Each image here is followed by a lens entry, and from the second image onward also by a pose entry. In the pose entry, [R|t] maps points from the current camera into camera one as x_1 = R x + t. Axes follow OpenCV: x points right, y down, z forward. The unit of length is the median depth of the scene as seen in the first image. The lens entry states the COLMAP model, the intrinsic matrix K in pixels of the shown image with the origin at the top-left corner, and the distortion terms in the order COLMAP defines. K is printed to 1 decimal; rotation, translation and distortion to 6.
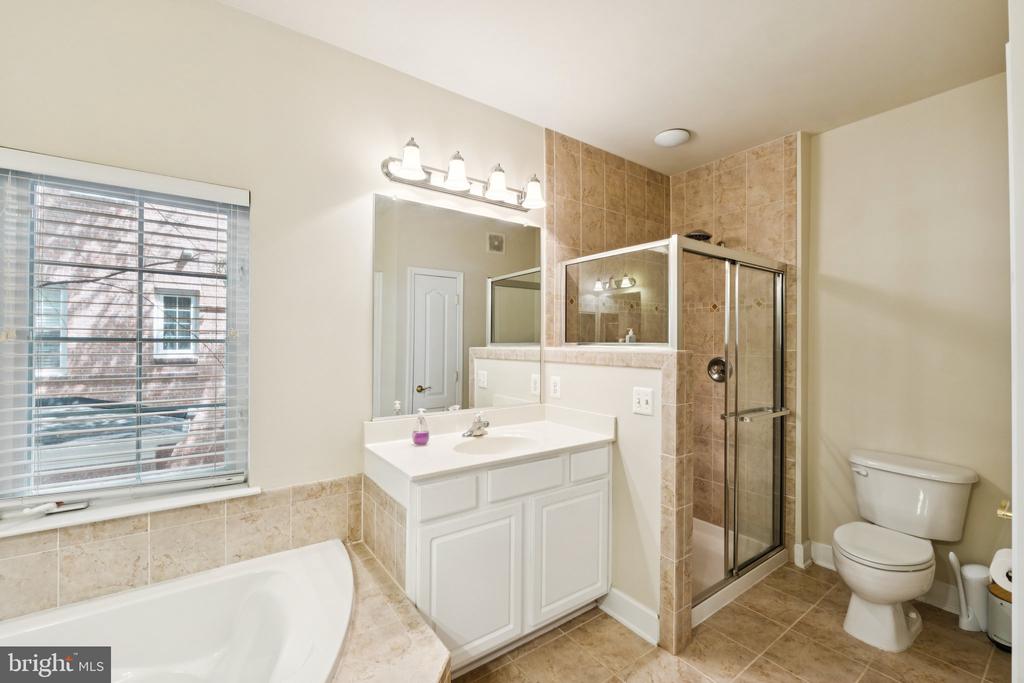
lens RADIAL K [[428.8, 0, 507.7], [0, 428.8, 341.8], [0, 0, 1]] dist [-0.009517, 0.000151]
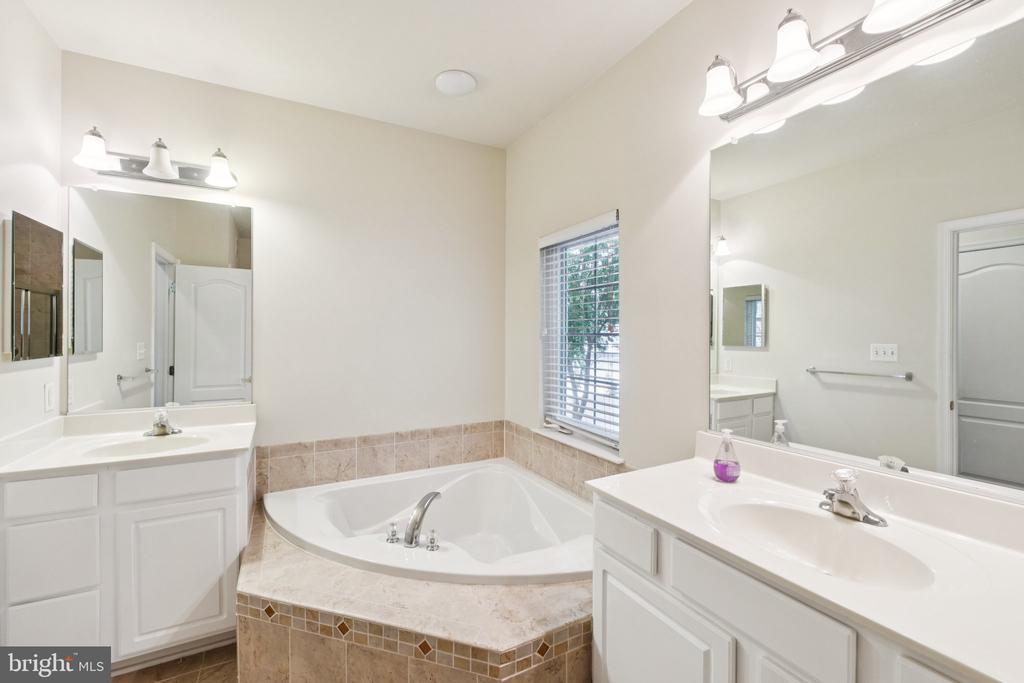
lens RADIAL K [[428.8, 0, 509.3], [0, 428.8, 336.9], [0, 0, 1]] dist [-0.009517, 0.000151]
pose [[-0.122871, 0.001902, -0.992421, 0.669284], [0.008712, 0.999962, 0.000838, 0.001584], [0.992384, -0.008543, -0.122883, 0.911890]]
